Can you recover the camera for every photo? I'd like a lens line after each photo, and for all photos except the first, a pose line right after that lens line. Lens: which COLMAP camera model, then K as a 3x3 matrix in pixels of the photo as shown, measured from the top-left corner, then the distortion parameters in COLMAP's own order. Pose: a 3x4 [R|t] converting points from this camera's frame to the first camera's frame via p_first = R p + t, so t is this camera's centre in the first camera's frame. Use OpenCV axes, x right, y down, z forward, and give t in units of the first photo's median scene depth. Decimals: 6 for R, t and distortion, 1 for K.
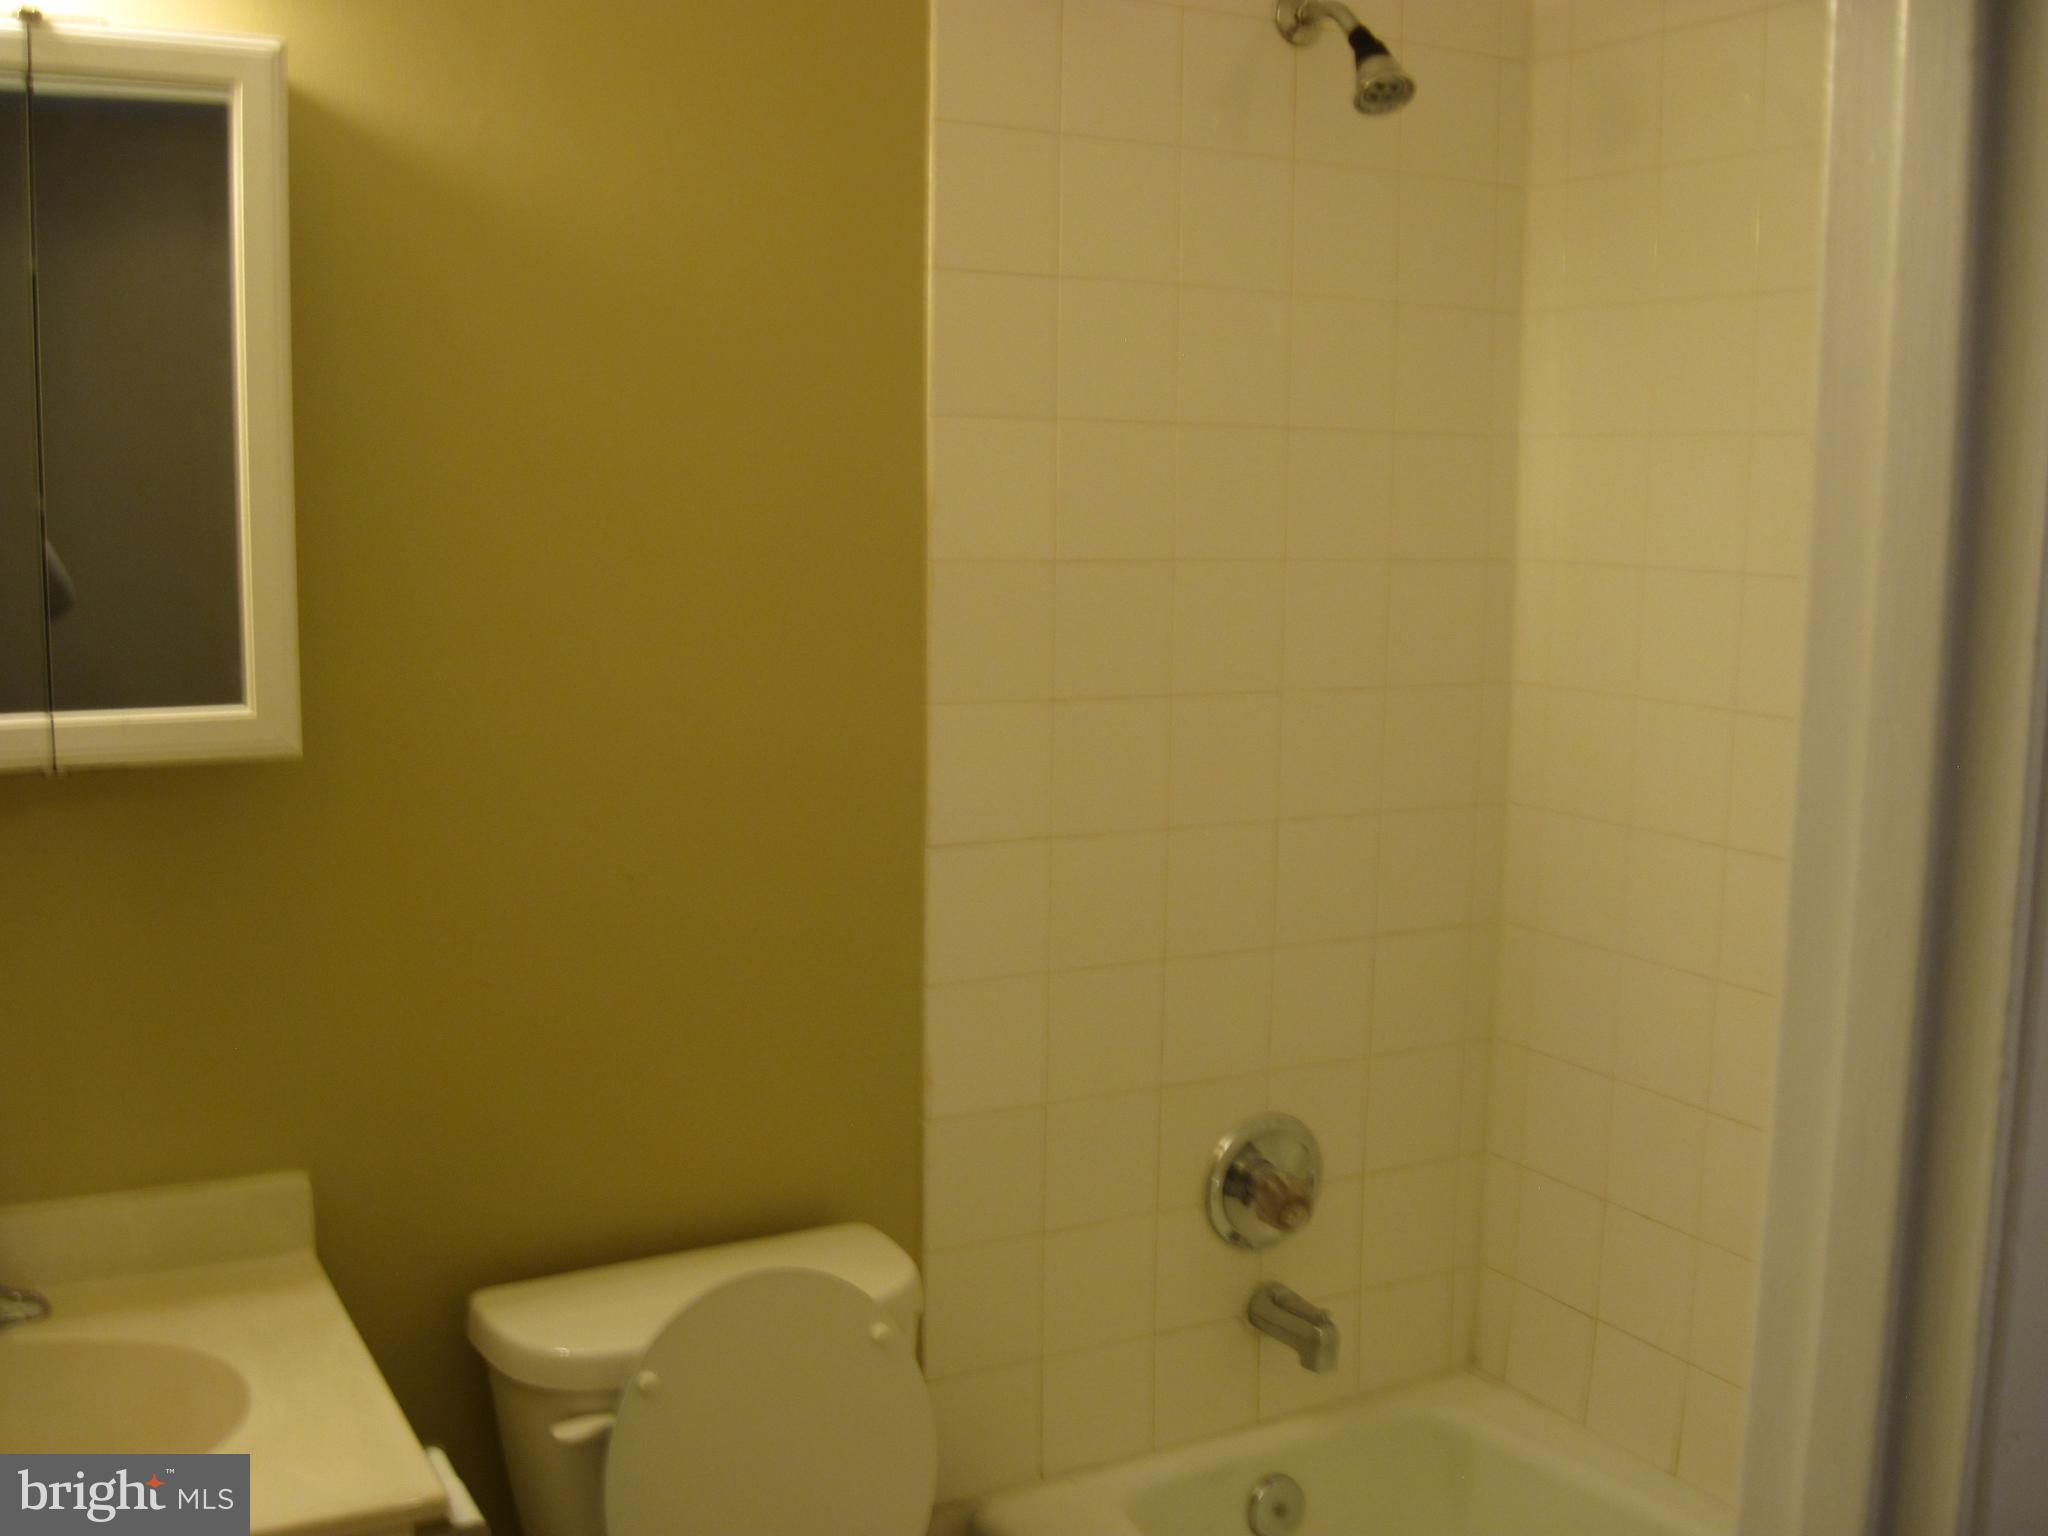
lens RADIAL K [[2093.2, 0, 1022.4], [0, 2093.2, 687.2], [0, 0, 1]] dist [-0.098635, 0.005543]
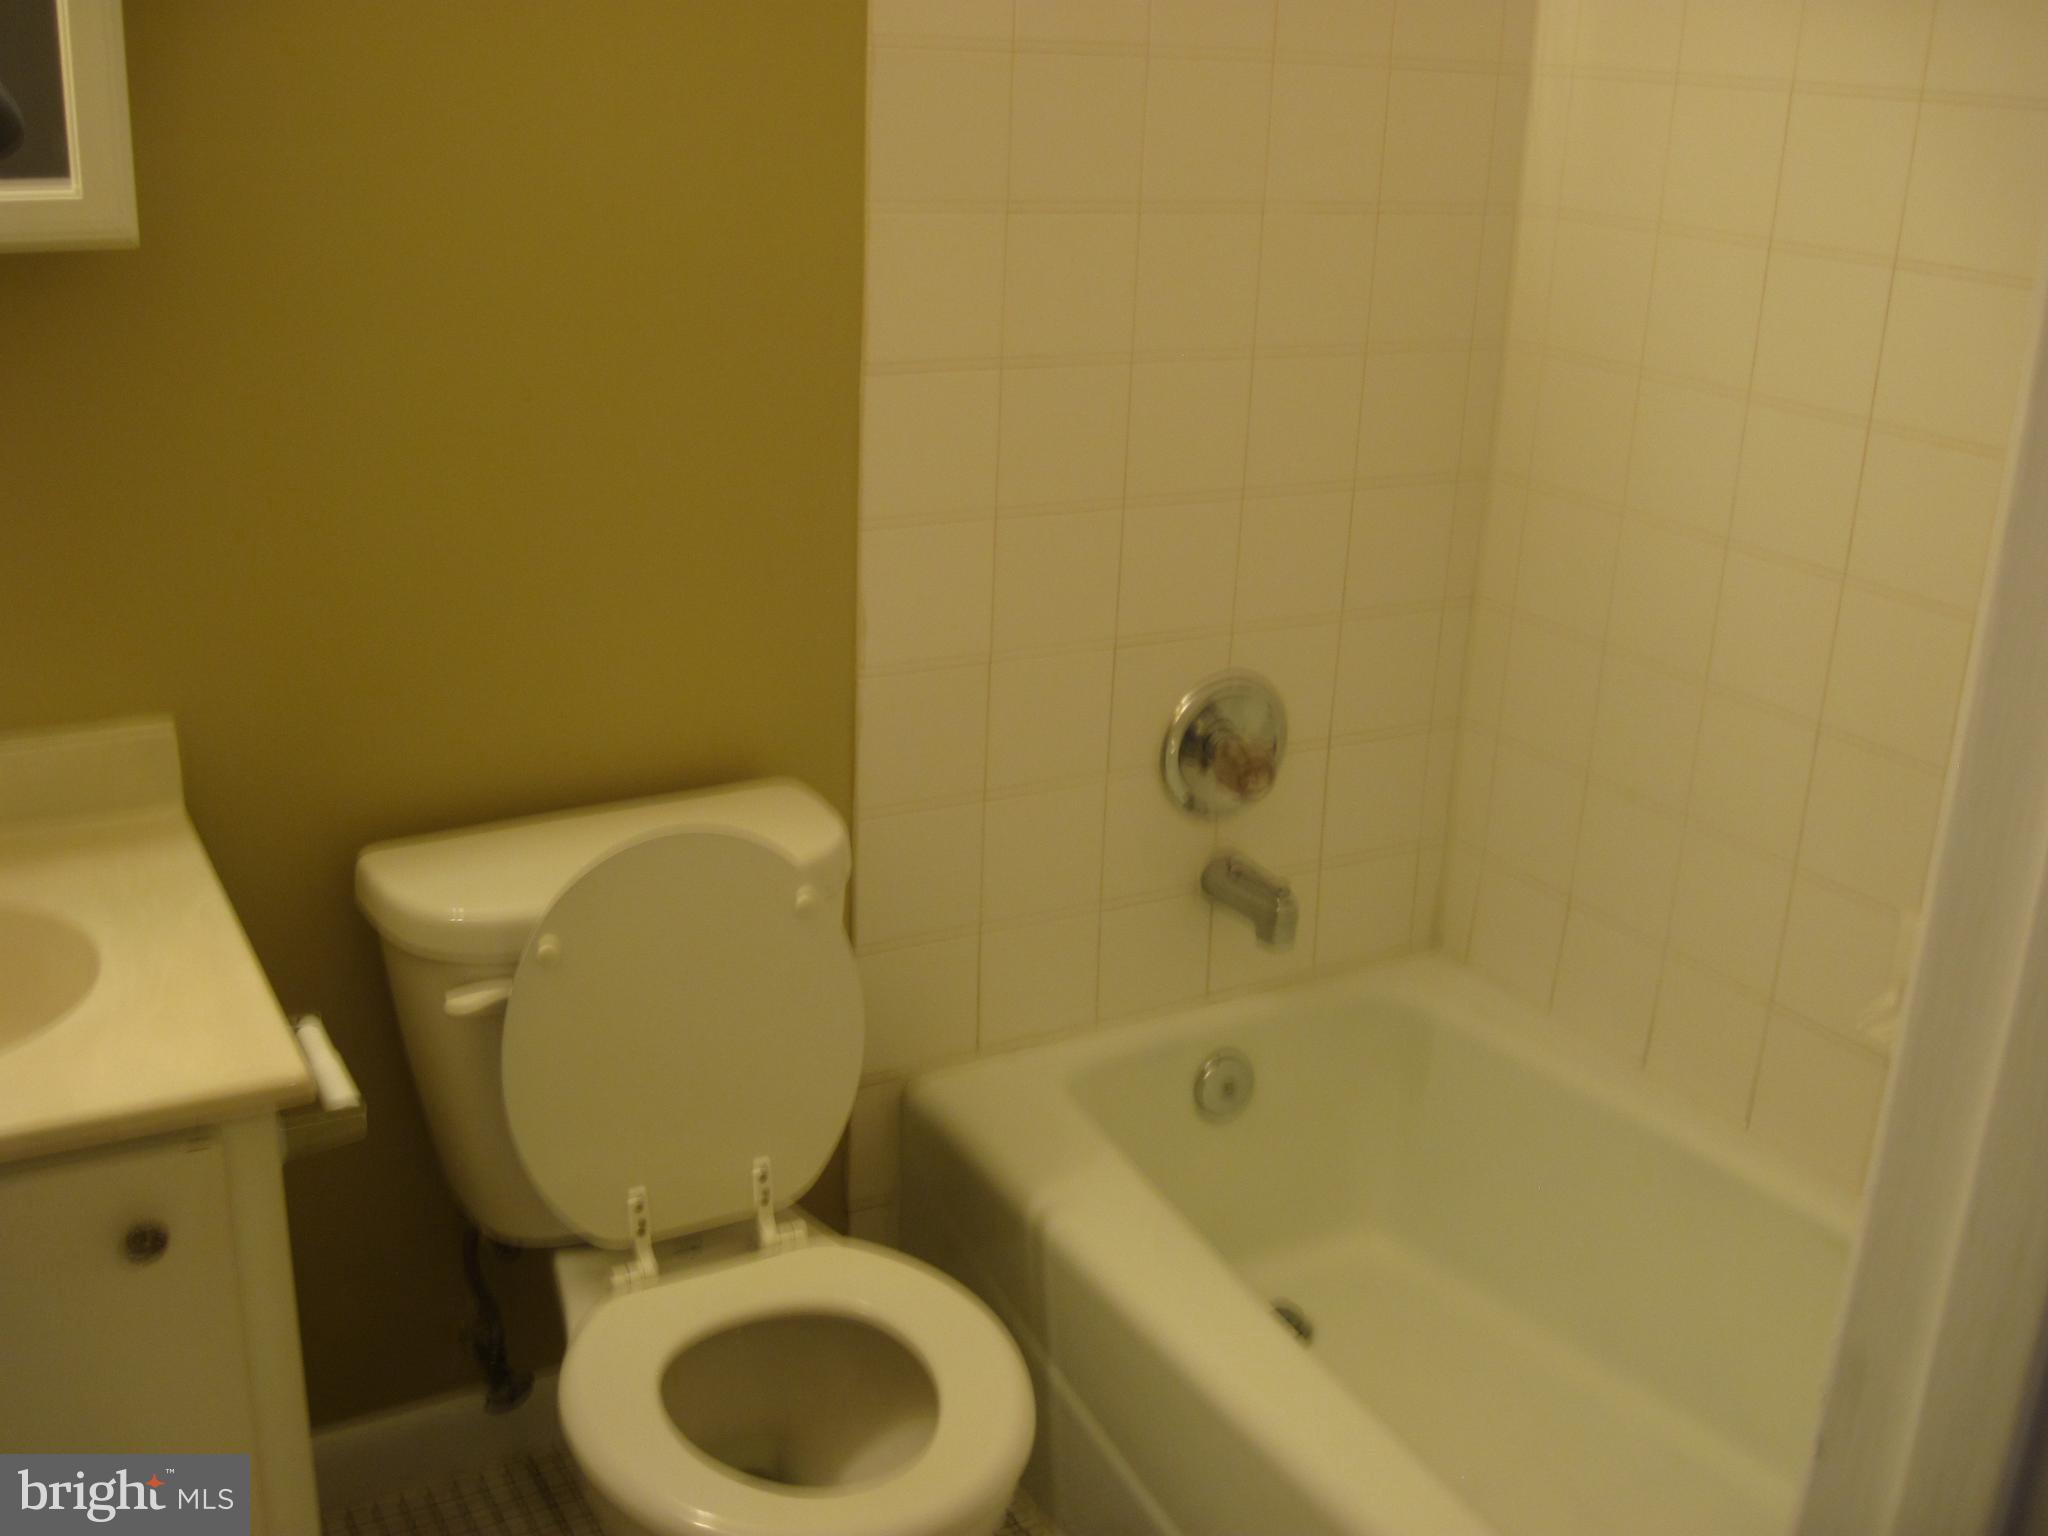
lens RADIAL K [[2075.9, 0, 1024.0], [0, 2075.9, 768.0], [0, 0, 1]] dist [-0.119342, 0.038806]
pose [[0.999144, 0.021323, 0.035446, -0.005555], [-0.029304, 0.969656, 0.242712, 0.028194], [-0.029195, -0.243543, 0.969451, 0.113544]]
